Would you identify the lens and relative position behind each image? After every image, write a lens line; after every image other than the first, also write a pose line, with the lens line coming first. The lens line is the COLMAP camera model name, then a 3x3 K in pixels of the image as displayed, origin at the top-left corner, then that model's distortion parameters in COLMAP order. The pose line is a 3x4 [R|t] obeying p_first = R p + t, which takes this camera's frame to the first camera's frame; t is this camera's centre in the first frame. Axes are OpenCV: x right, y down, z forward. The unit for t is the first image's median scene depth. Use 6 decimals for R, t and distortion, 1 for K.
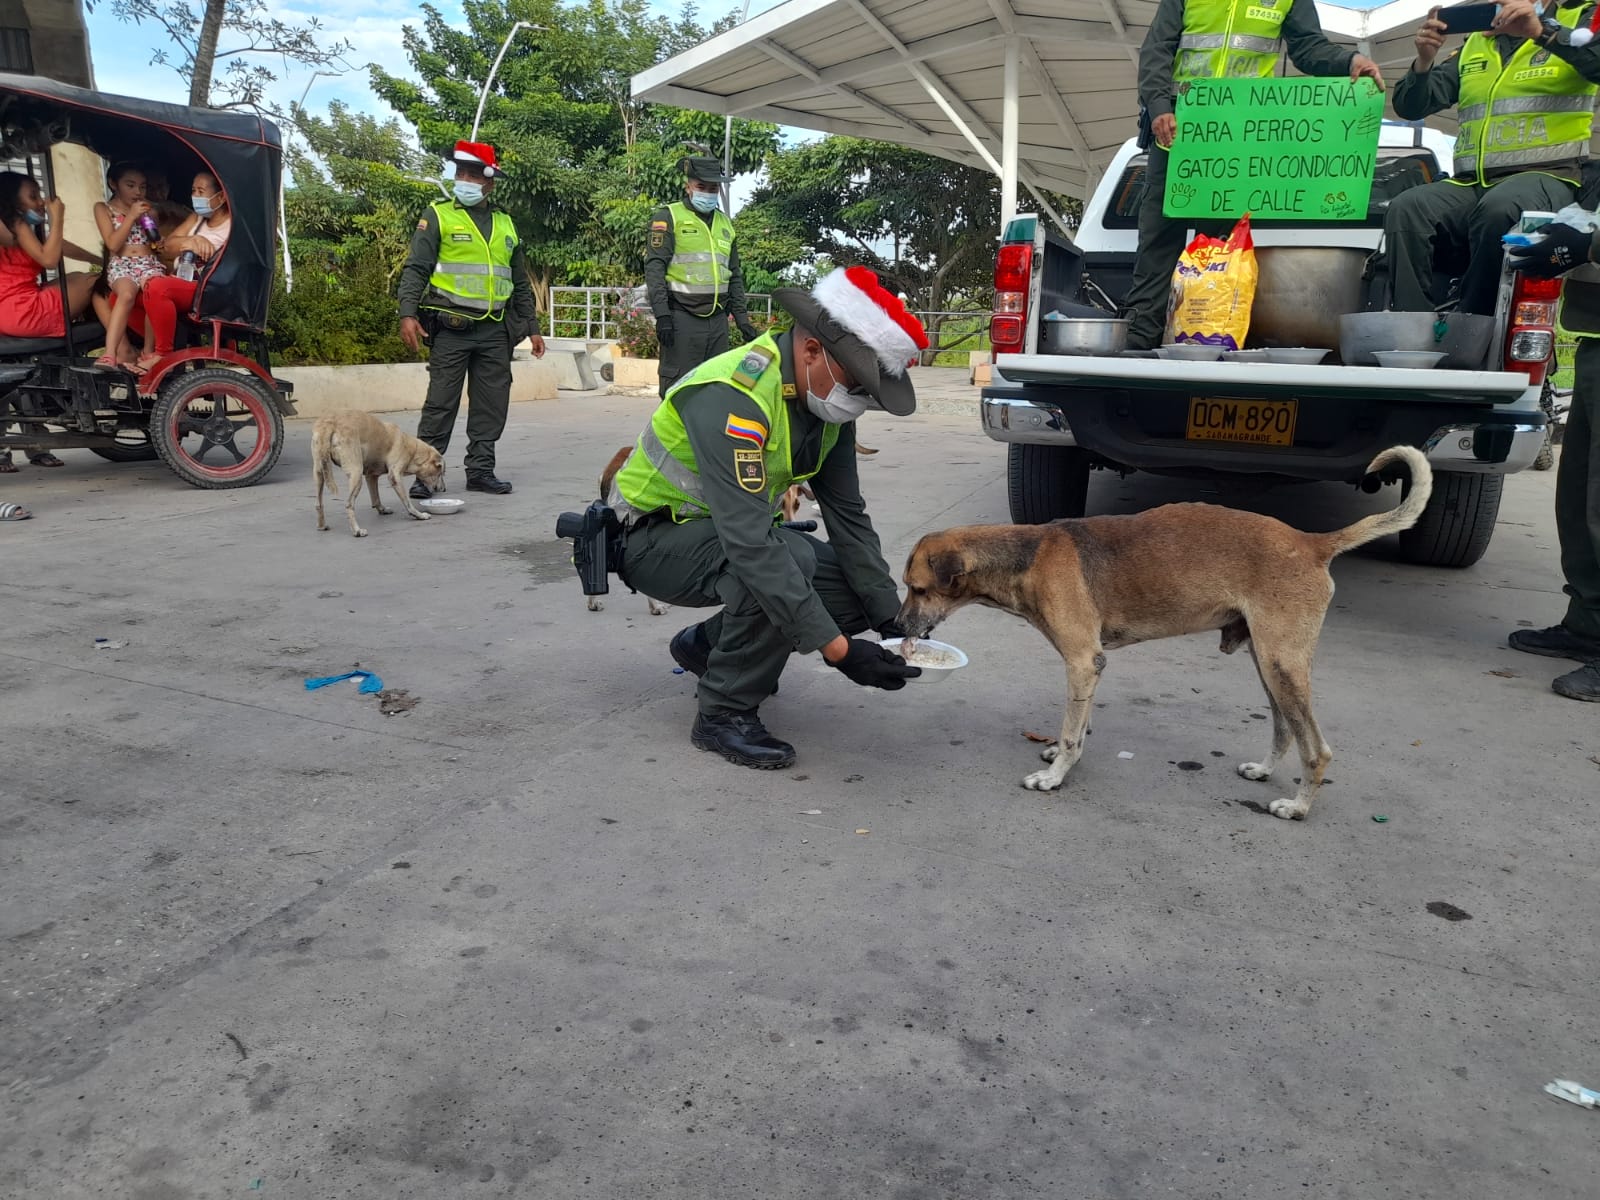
lens RADIAL K [[1195.7, 0, 814.6], [0, 1195.7, 570.9], [0, 0, 1]] dist [0.064416, -0.075606]
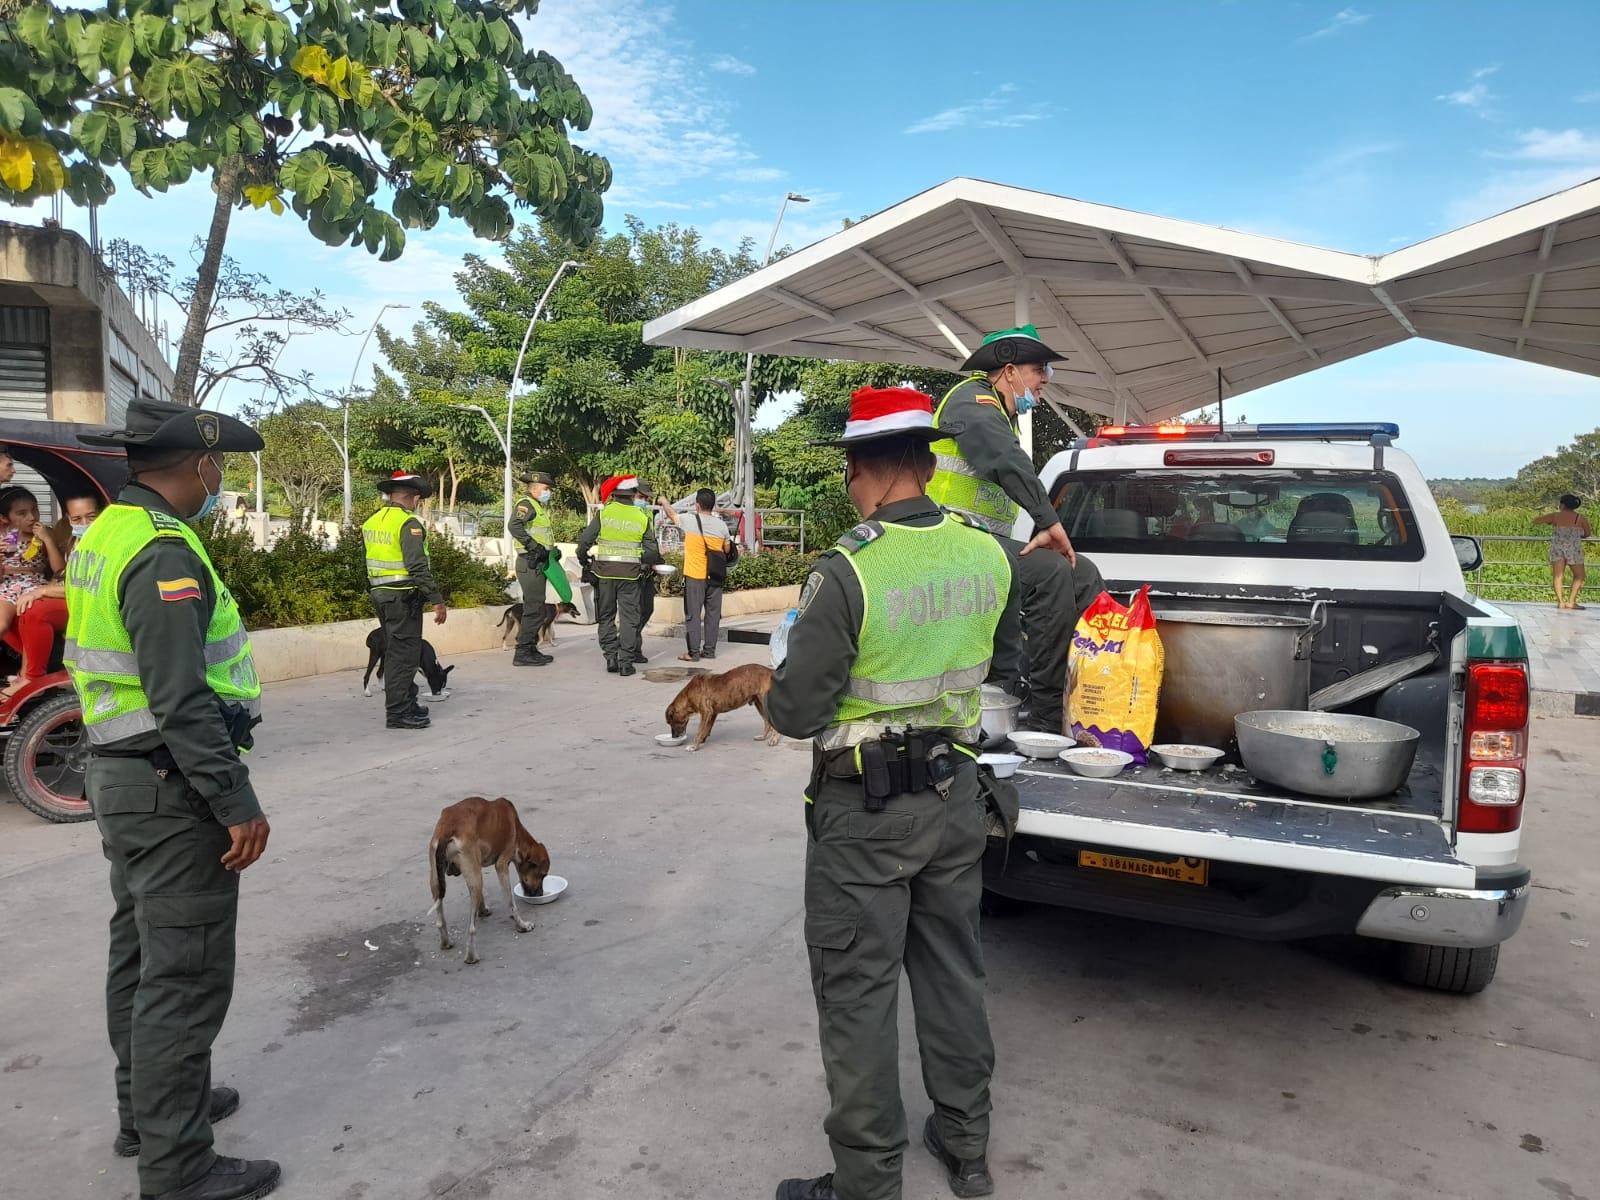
lens RADIAL K [[1192.4, 0, 807.6], [0, 1192.4, 542.7], [0, 0, 1]] dist [0.066909, -0.066842]
pose [[0.997732, -0.005588, -0.067078, 0.178459], [-0.006003, 0.985190, -0.171359, -0.180526], [0.067042, 0.171373, 0.982922, 0.153953]]
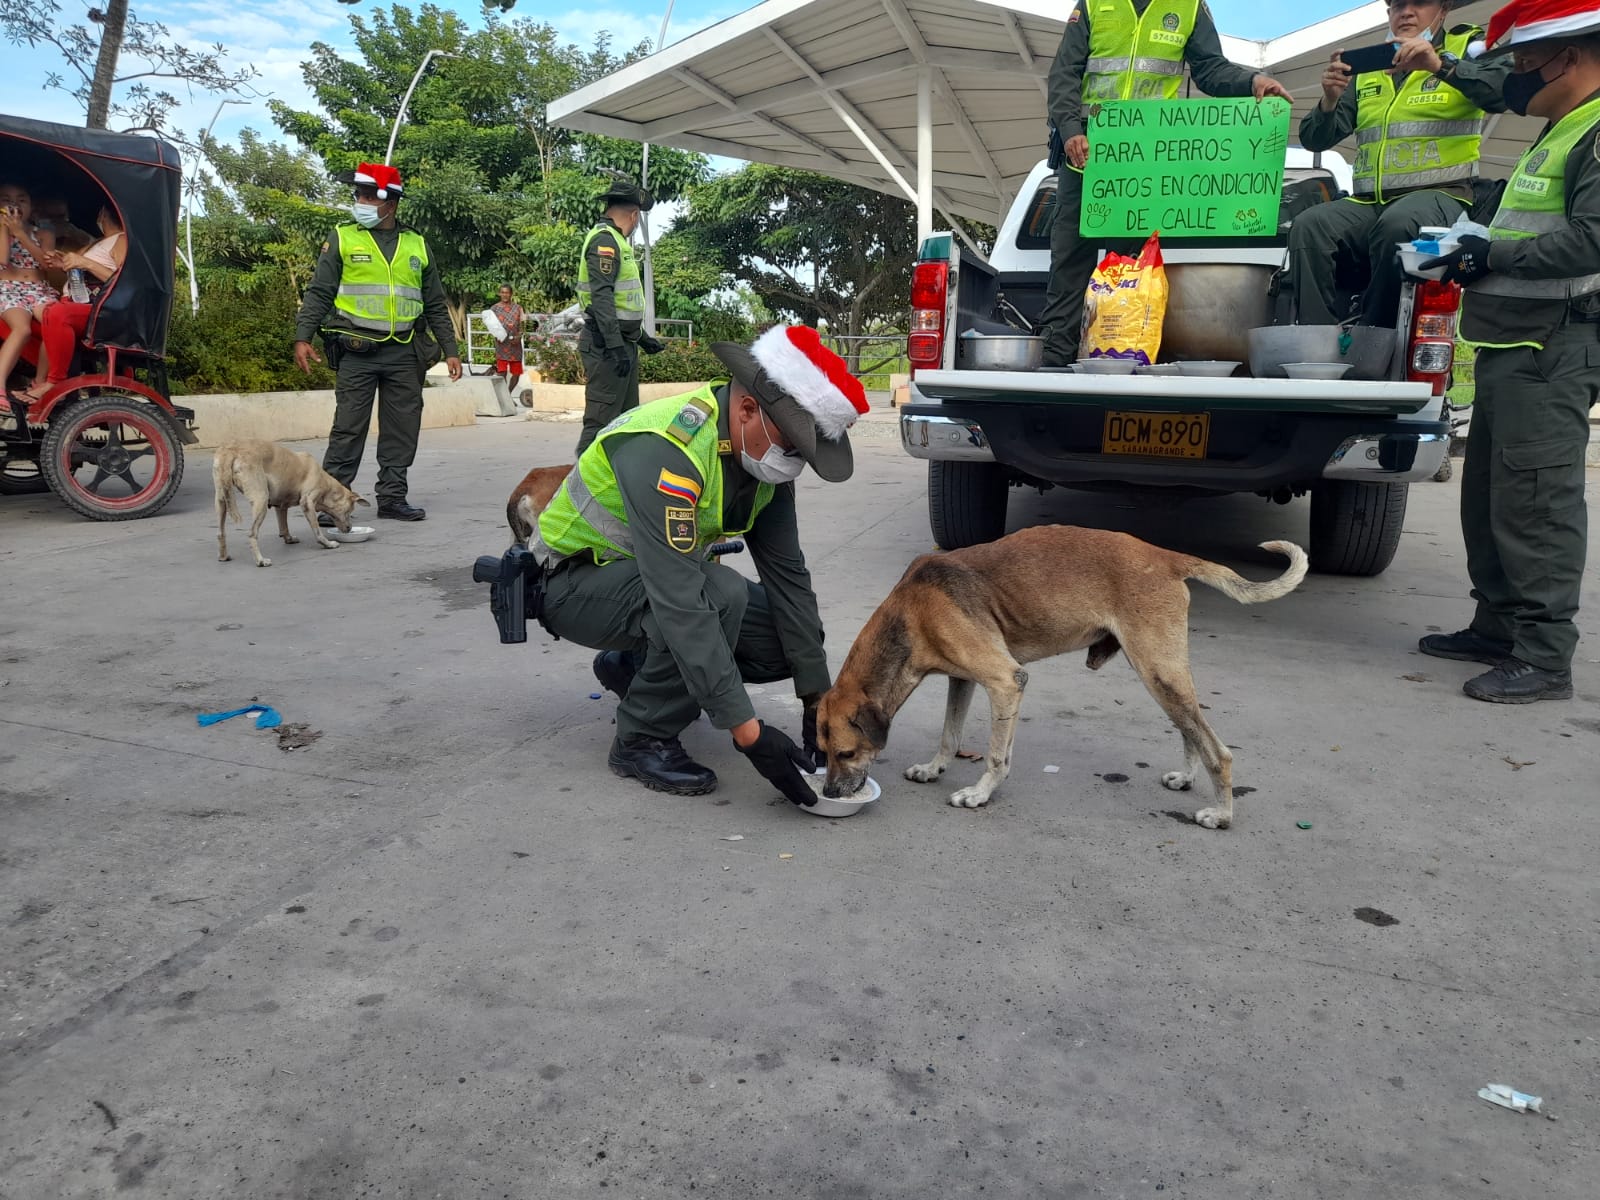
lens RADIAL K [[1188.6, 0, 814.6], [0, 1188.6, 573.0], [0, 0, 1]] dist [0.054924, -0.048104]
pose [[0.997934, -0.019452, 0.061231, 0.004352], [0.020590, 0.999626, -0.017998, 0.003581], [-0.060858, 0.019221, 0.997961, 0.018307]]
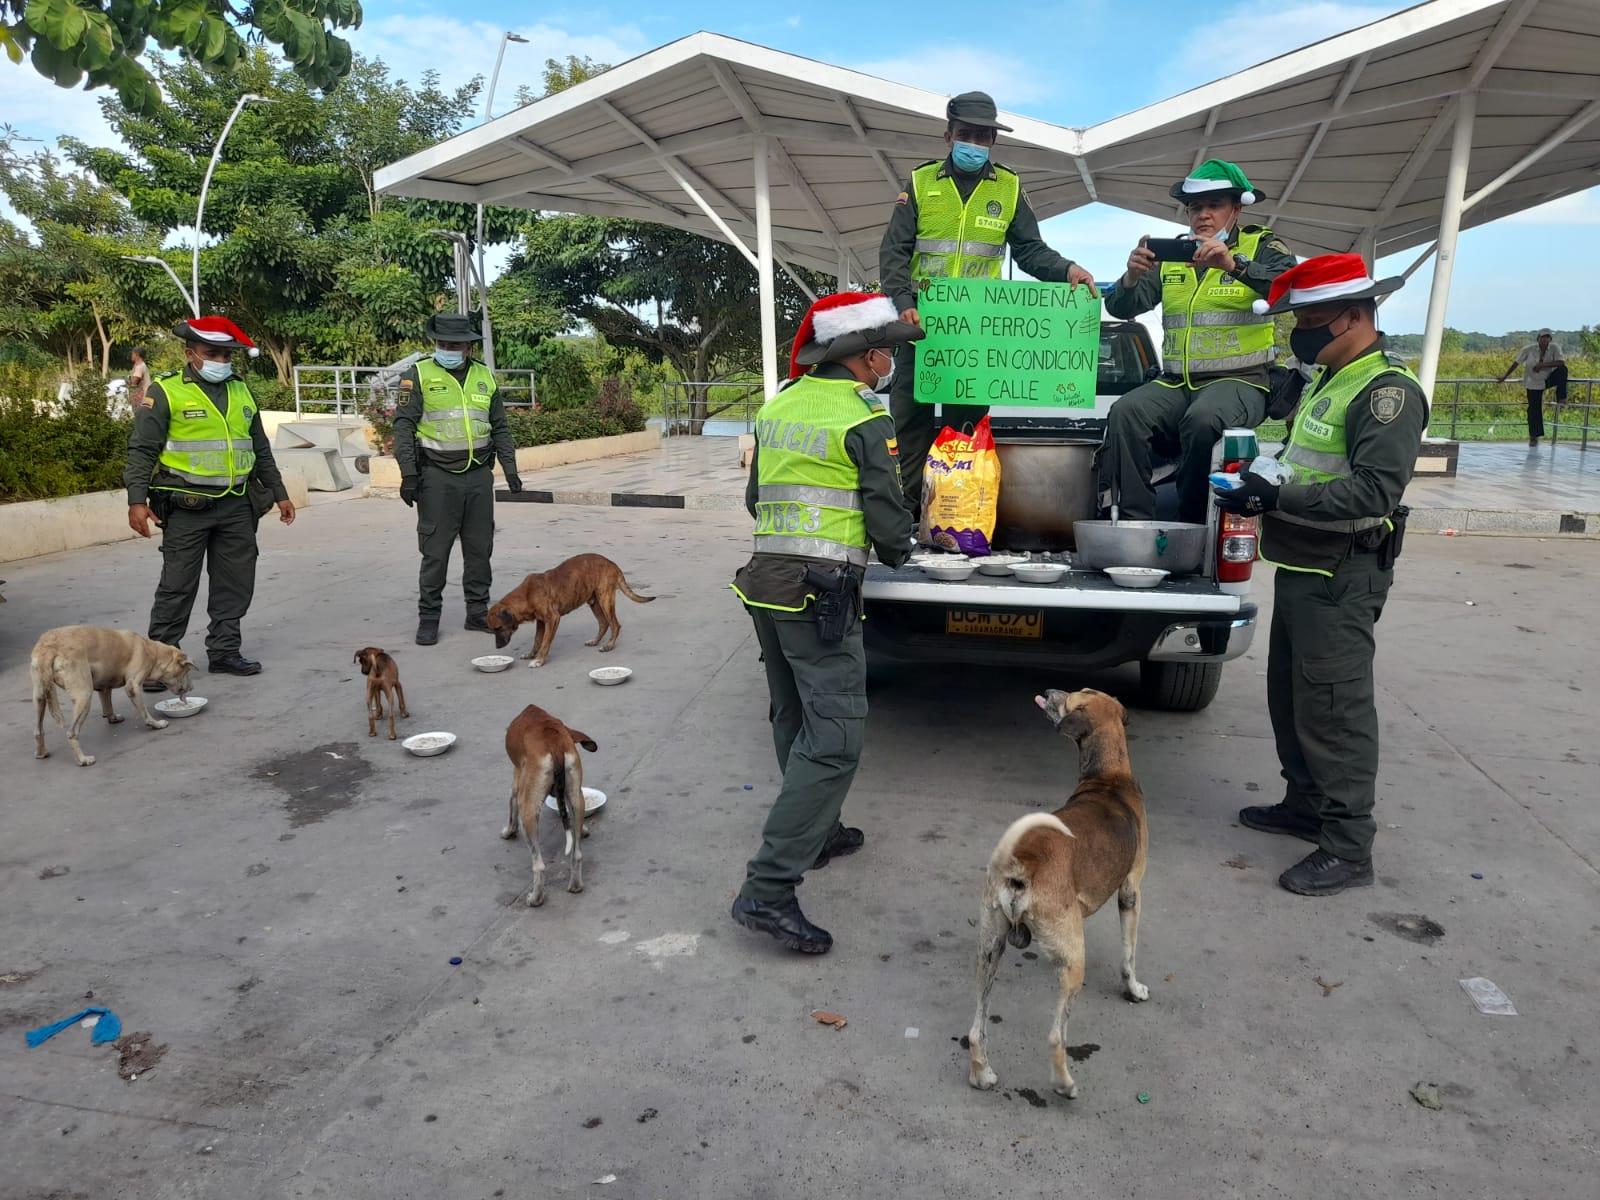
lens RADIAL K [[1188.6, 0, 814.6], [0, 1188.6, 573.0], [0, 0, 1]] dist [0.054924, -0.048104]
pose [[0.981566, -0.055721, 0.182818, 0.007158], [0.061135, 0.997838, -0.024112, -0.140855], [-0.181079, 0.034844, 0.982851, -0.005383]]
